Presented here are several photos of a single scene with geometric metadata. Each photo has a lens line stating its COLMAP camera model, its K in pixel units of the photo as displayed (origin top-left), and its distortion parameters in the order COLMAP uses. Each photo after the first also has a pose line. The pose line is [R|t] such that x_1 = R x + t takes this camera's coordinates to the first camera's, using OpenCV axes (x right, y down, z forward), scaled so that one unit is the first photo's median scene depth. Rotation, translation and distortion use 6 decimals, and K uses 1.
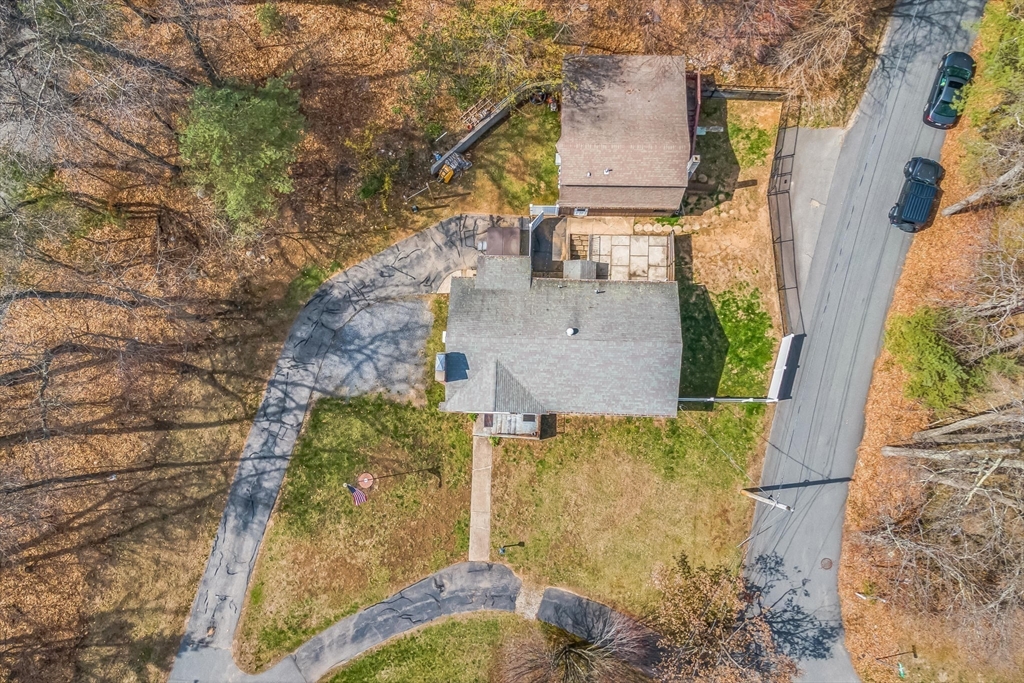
lens RADIAL K [[728.4, 0, 516.2], [0, 728.4, 339.8], [0, 0, 1]] dist [0.025579, -0.001793]
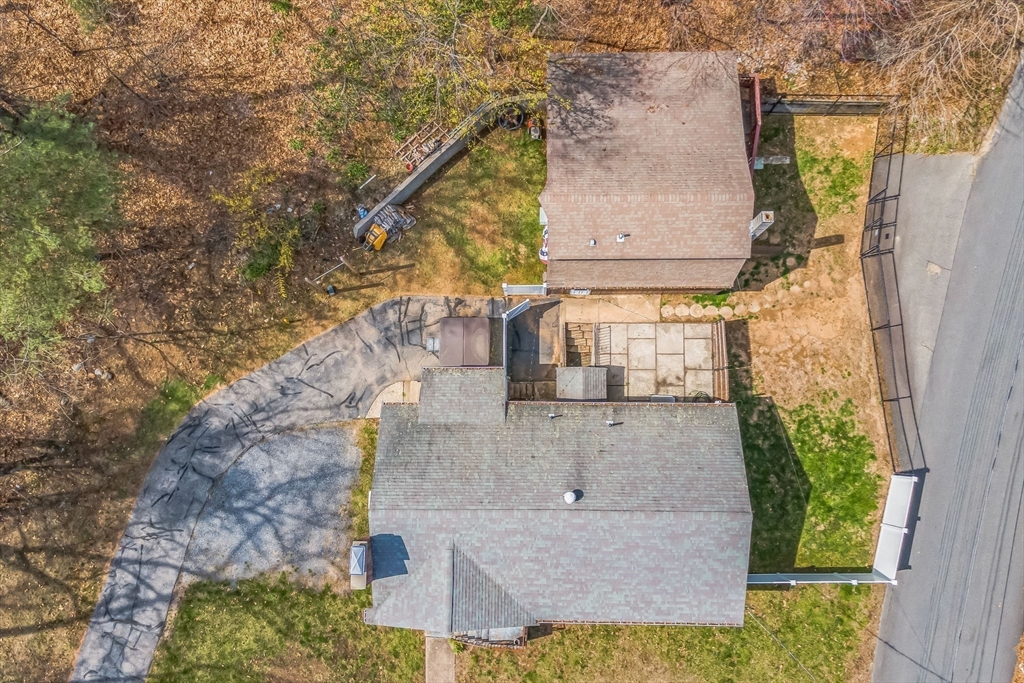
lens RADIAL K [[731.8, 0, 515.4], [0, 731.8, 345.2], [0, 0, 1]] dist [0.028973, 0.007987]
pose [[0.999674, -0.025340, 0.003264, 0.026085], [0.025345, 0.999678, -0.001460, -0.126478], [-0.003226, 0.001543, 0.999994, 0.334584]]
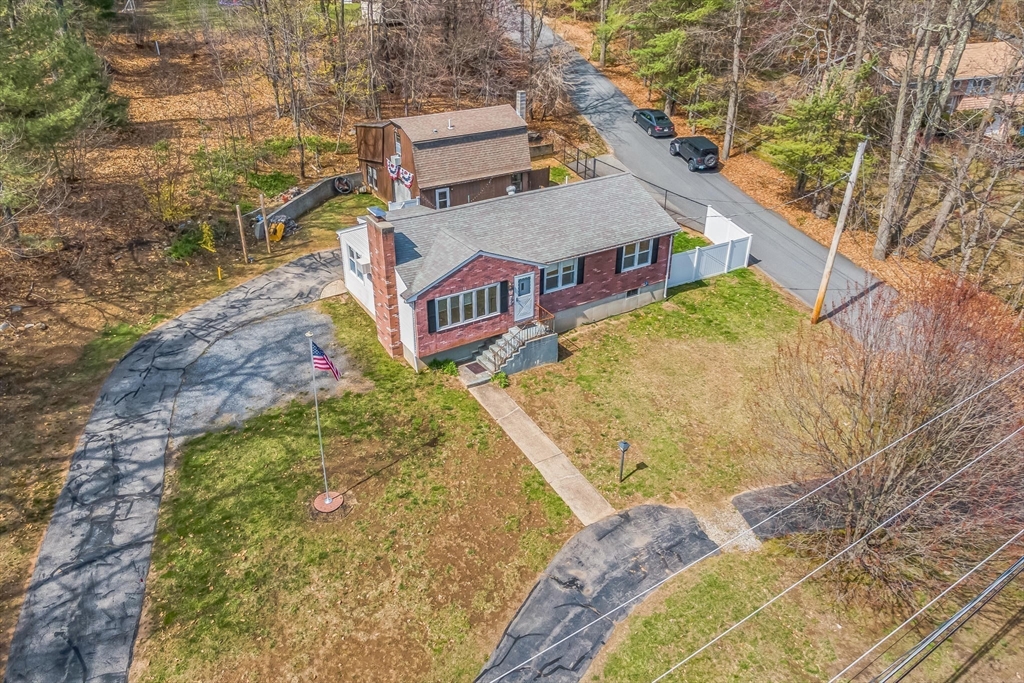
lens RADIAL K [[731.8, 0, 515.4], [0, 731.8, 345.2], [0, 0, 1]] dist [0.028973, 0.007987]
pose [[0.827743, -0.250803, 0.501935, -0.323839], [0.551058, 0.531898, -0.642977, 0.527995], [-0.105717, 0.808815, 0.578482, 0.603385]]
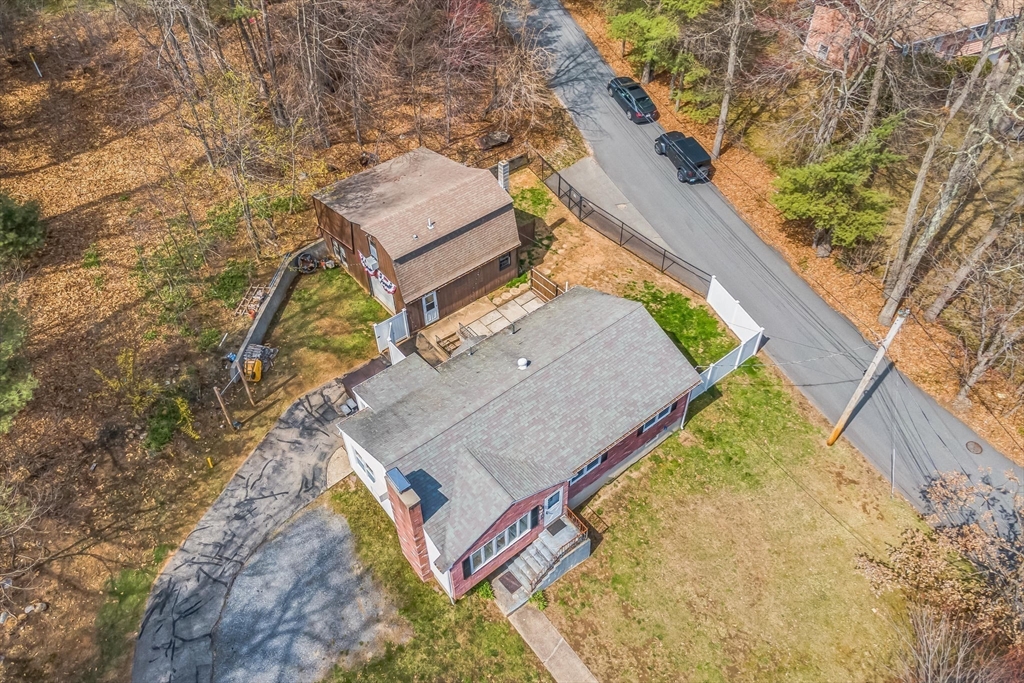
lens RADIAL K [[728.4, 0, 516.2], [0, 728.4, 339.8], [0, 0, 1]] dist [0.025579, -0.001793]
pose [[0.756174, -0.461145, 0.464270, -0.227998], [0.646739, 0.634713, -0.422927, 0.245531], [-0.099647, 0.620068, 0.778194, 0.376735]]
